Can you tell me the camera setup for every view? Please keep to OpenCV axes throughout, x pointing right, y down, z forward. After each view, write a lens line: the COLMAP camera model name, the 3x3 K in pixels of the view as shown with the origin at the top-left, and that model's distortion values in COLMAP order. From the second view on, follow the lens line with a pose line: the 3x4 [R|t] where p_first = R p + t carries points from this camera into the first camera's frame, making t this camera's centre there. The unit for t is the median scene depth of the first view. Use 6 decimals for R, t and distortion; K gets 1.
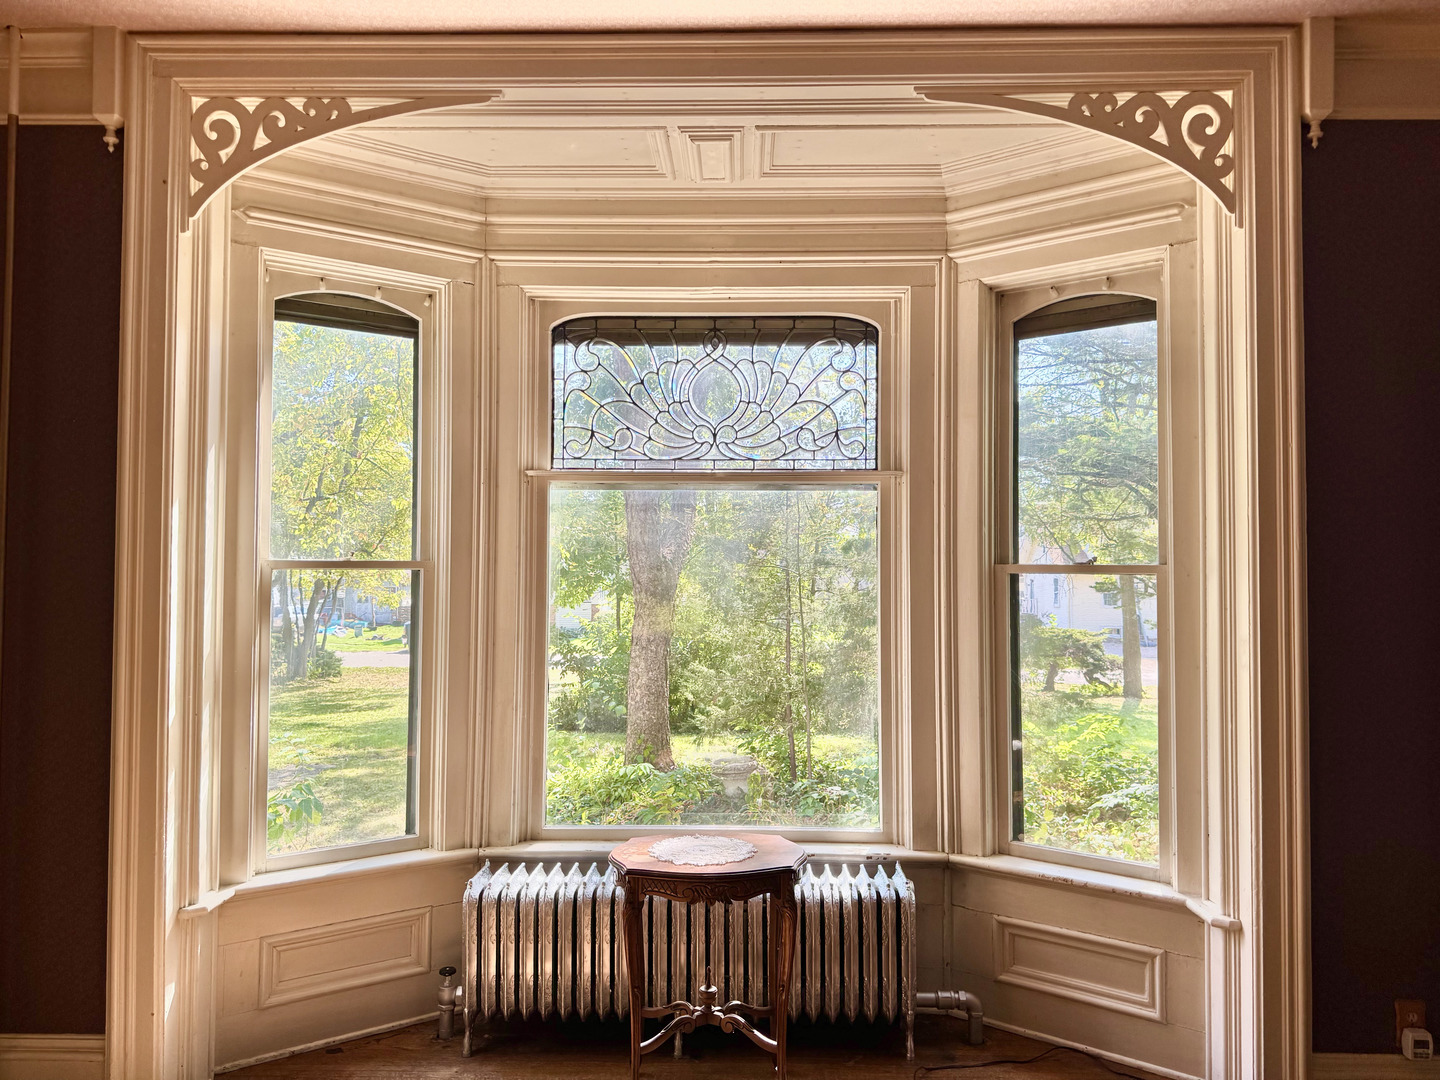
lens RADIAL K [[1035.5, 0, 720.1], [0, 1035.5, 539.7], [0, 0, 1]] dist [0.050315, -0.045343]
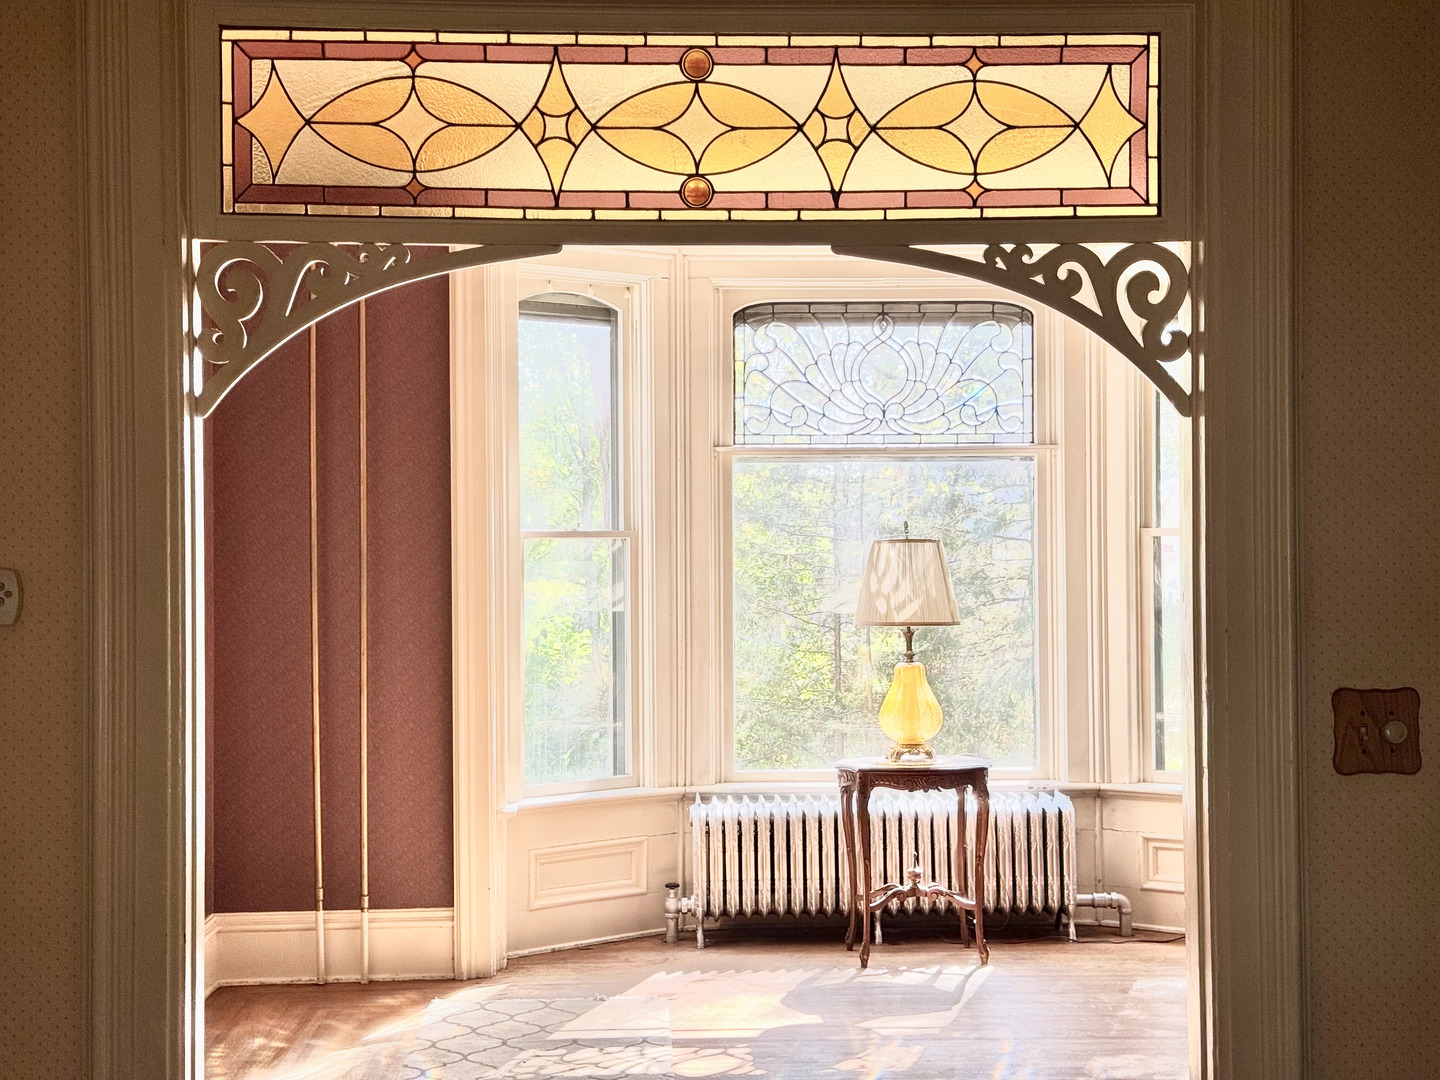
lens RADIAL K [[2010.0, 0, 745.5], [0, 2010.0, 573.5], [0, 0, 1]] dist [0.147237, 0.000000]
pose [[0.997214, -0.014327, 0.073202, -0.317547], [0.011285, 0.999062, 0.041805, -0.022411], [-0.073732, -0.040863, 0.996441, -1.135213]]
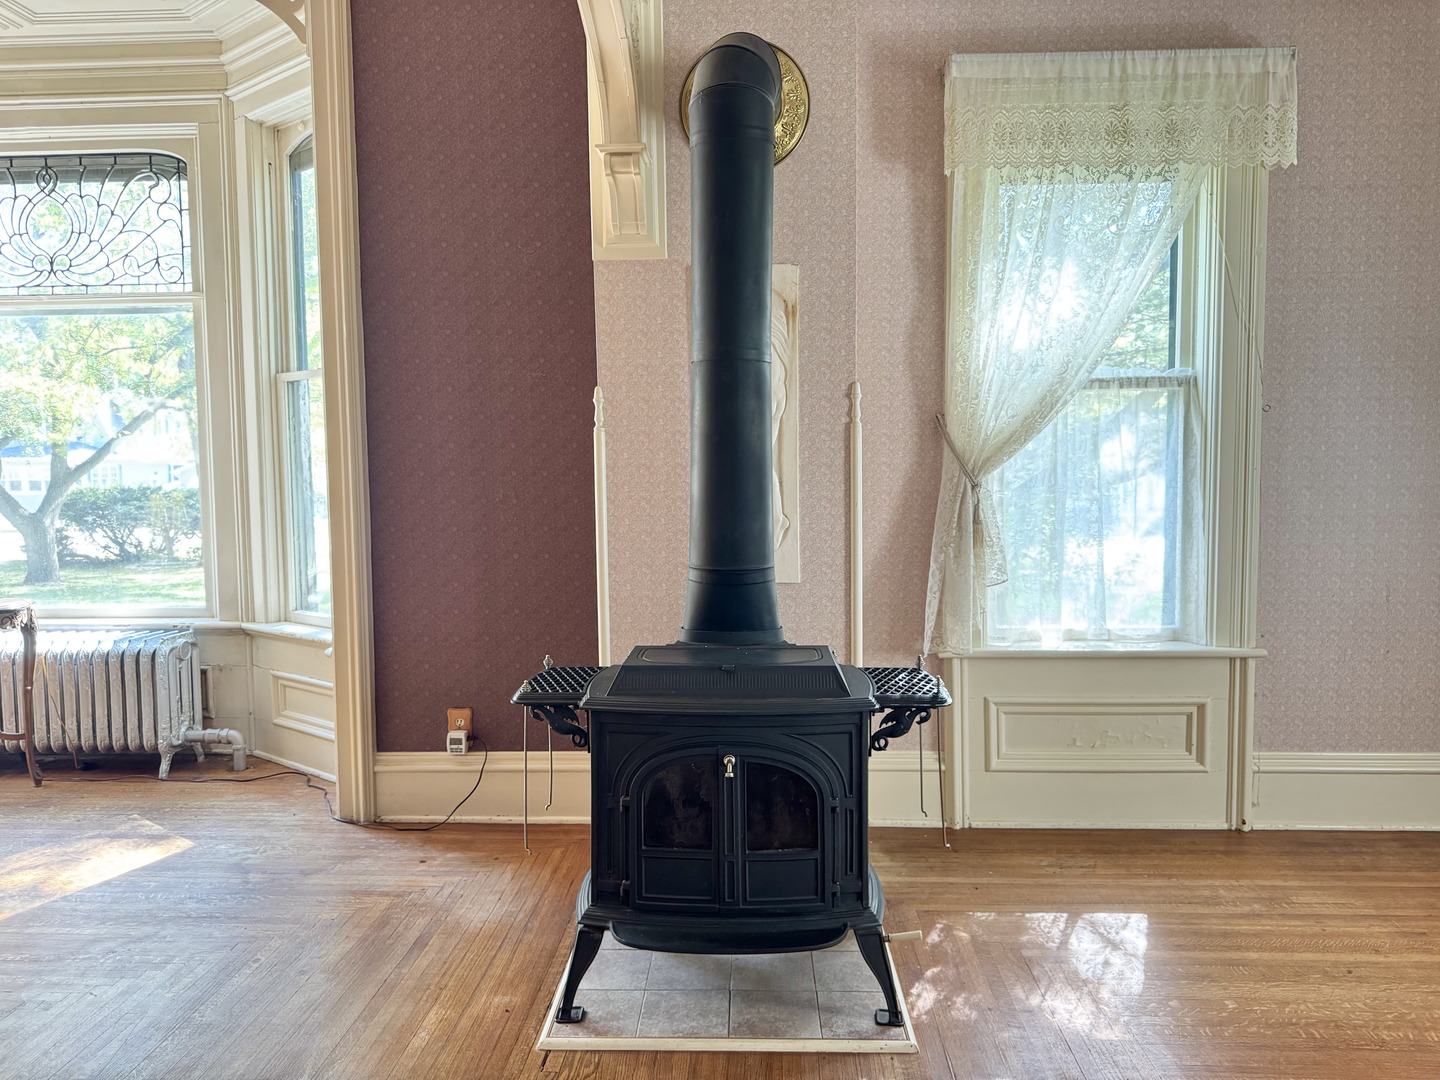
lens RADIAL K [[1035.5, 0, 716.4], [0, 1035.5, 536.0], [0, 0, 1]] dist [0.050315, -0.045343]
pose [[0.999277, -0.007335, -0.037306, 0.783464], [0.010779, 0.995612, 0.092953, 0.099188], [0.036461, -0.093287, 0.994971, -0.141777]]
